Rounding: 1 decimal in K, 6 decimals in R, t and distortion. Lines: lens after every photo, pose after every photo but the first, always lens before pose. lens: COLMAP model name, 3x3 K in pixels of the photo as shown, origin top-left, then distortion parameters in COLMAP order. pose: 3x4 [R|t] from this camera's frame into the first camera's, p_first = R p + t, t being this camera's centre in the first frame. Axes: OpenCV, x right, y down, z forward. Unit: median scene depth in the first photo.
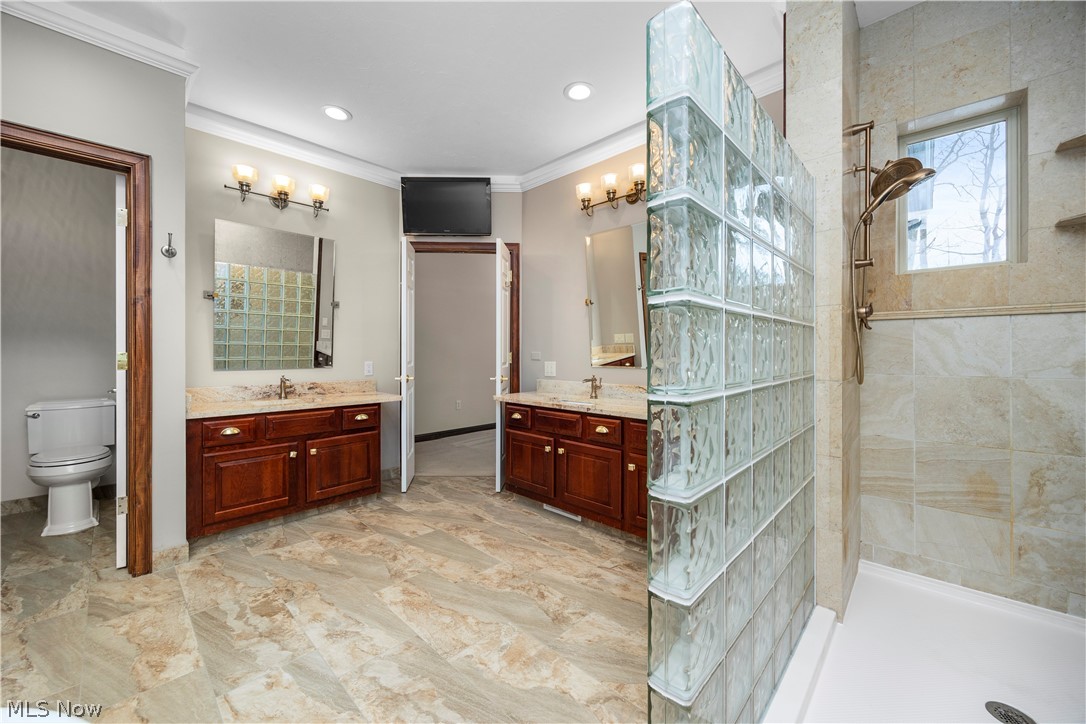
lens RADIAL K [[415.0, 0, 544.4], [0, 415.0, 354.0], [0, 0, 1]] dist [-0.003145, -0.000302]
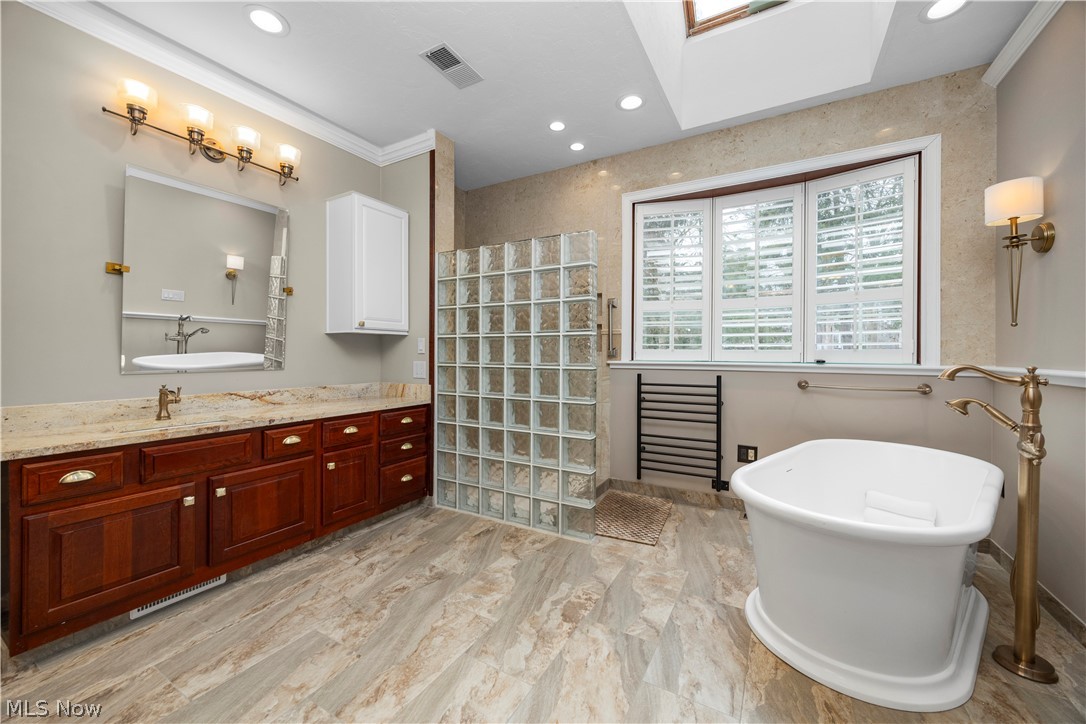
lens RADIAL K [[415.0, 0, 542.9], [0, 415.0, 357.0], [0, 0, 1]] dist [-0.003145, -0.000302]
pose [[-0.233255, -0.006676, 0.972393, -1.058869], [0.000392, 0.999976, 0.006959, 0.003264], [-0.972415, 0.002004, -0.233247, 0.882100]]
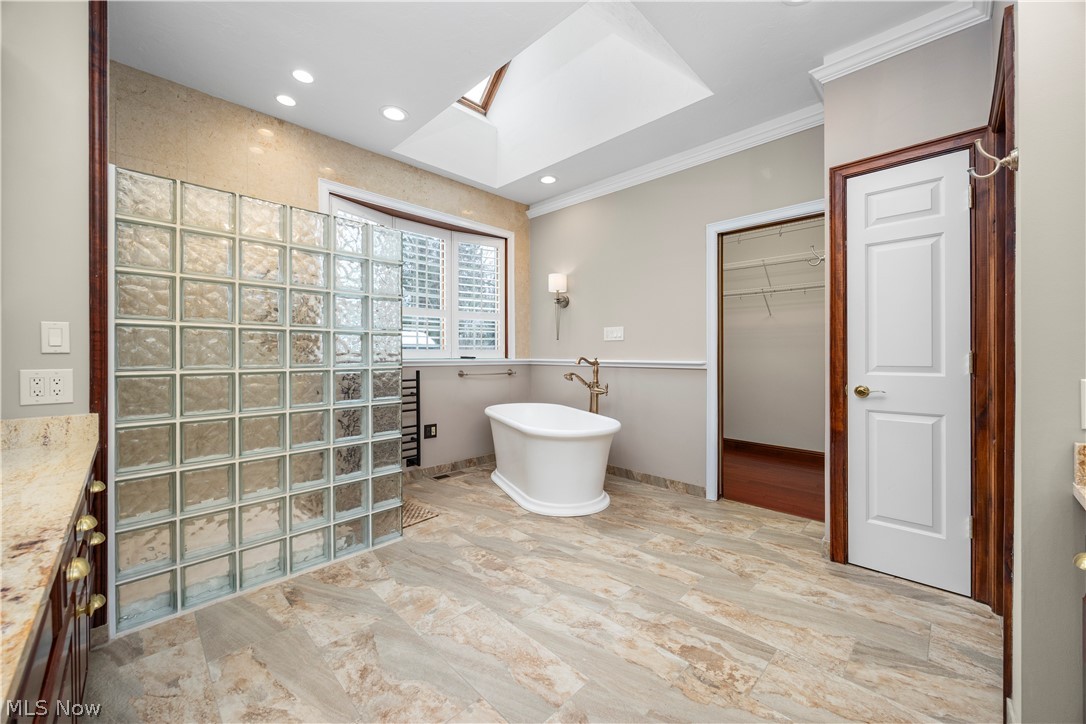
lens RADIAL K [[415.0, 0, 543.9], [0, 415.0, 355.7], [0, 0, 1]] dist [-0.003145, -0.000302]
pose [[-0.999824, 0.000905, 0.018759, -0.342072], [0.001087, 0.999952, 0.009704, -0.000954], [-0.018750, 0.009723, -0.999777, 1.712151]]
